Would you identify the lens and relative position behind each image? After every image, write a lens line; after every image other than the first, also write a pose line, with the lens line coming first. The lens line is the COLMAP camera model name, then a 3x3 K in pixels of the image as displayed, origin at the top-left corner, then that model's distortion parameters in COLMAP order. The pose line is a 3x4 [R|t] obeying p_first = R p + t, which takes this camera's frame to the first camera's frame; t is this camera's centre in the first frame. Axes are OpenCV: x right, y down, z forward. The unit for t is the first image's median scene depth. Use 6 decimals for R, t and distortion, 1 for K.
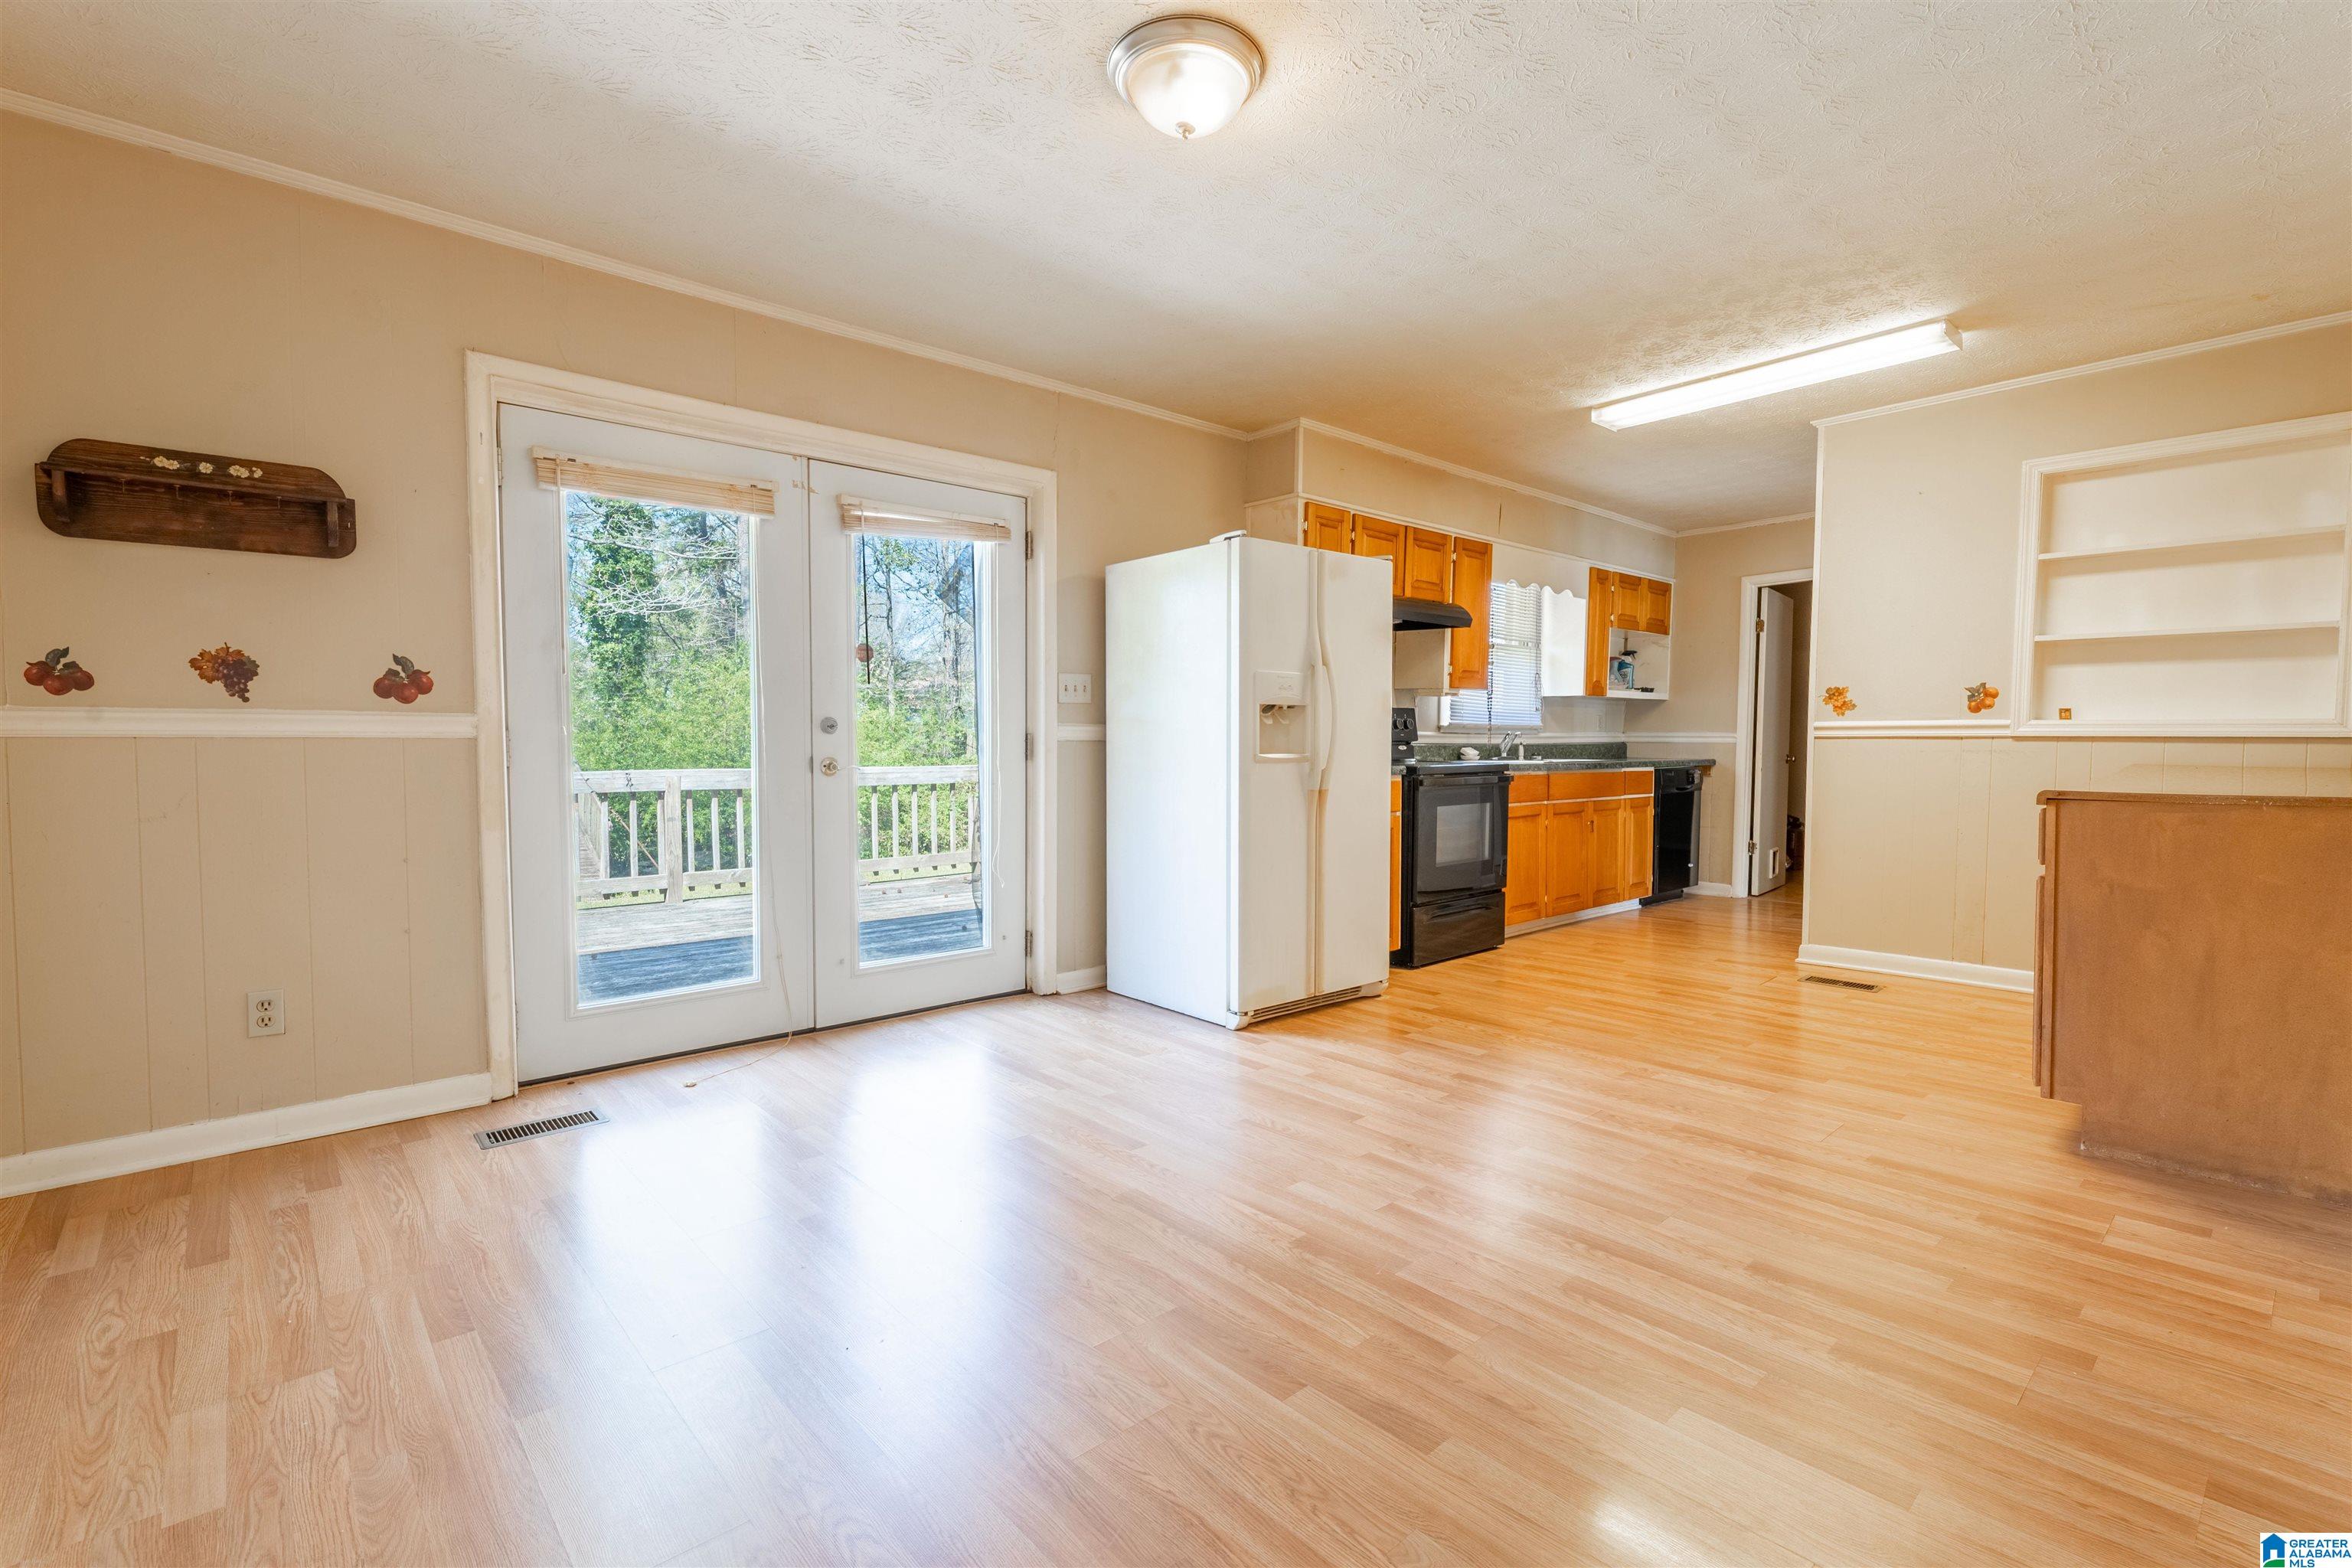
lens RADIAL K [[989.0, 0, 1176.0], [0, 989.0, 784.0], [0, 0, 1]] dist [-0.000924, -0.000090]
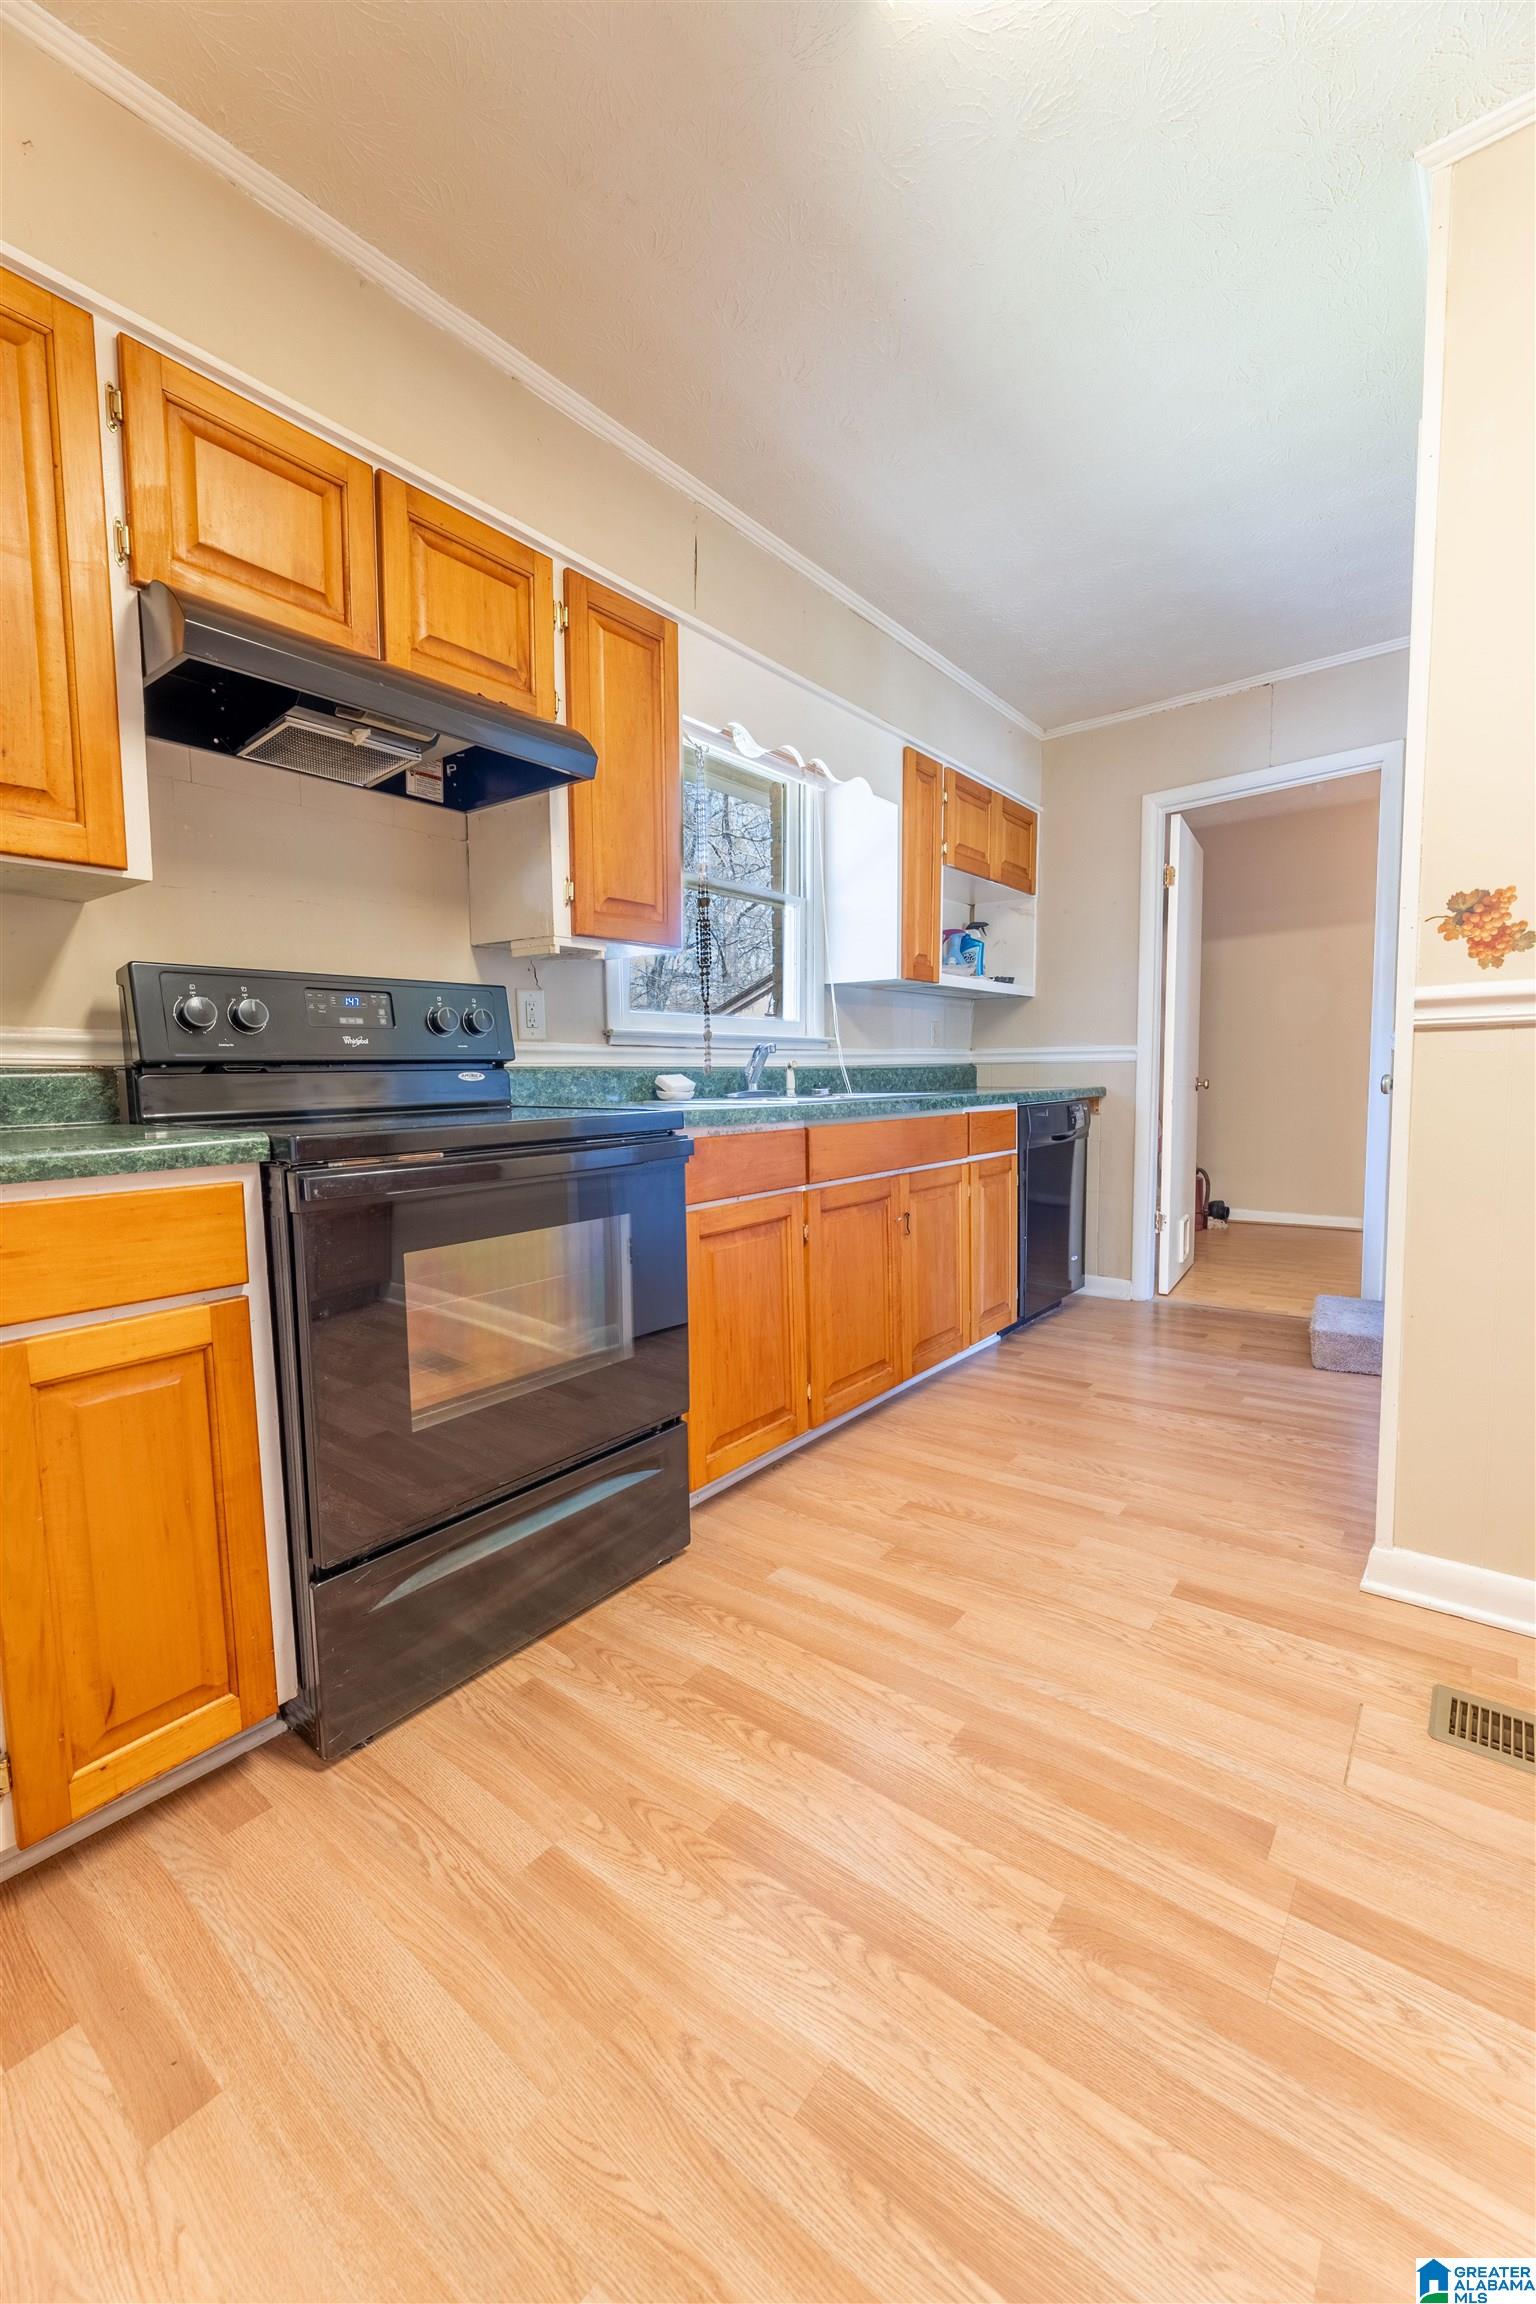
lens RADIAL K [[916.9, 0, 768.0], [0, 916.9, 1152.0], [0, 0, 1]] dist [-0.001052, -0.000101]
pose [[0.981879, -0.034085, 0.186416, 0.240747], [0.027134, 0.998843, 0.039714, -0.014164], [-0.187554, -0.033936, 0.981668, 0.502442]]
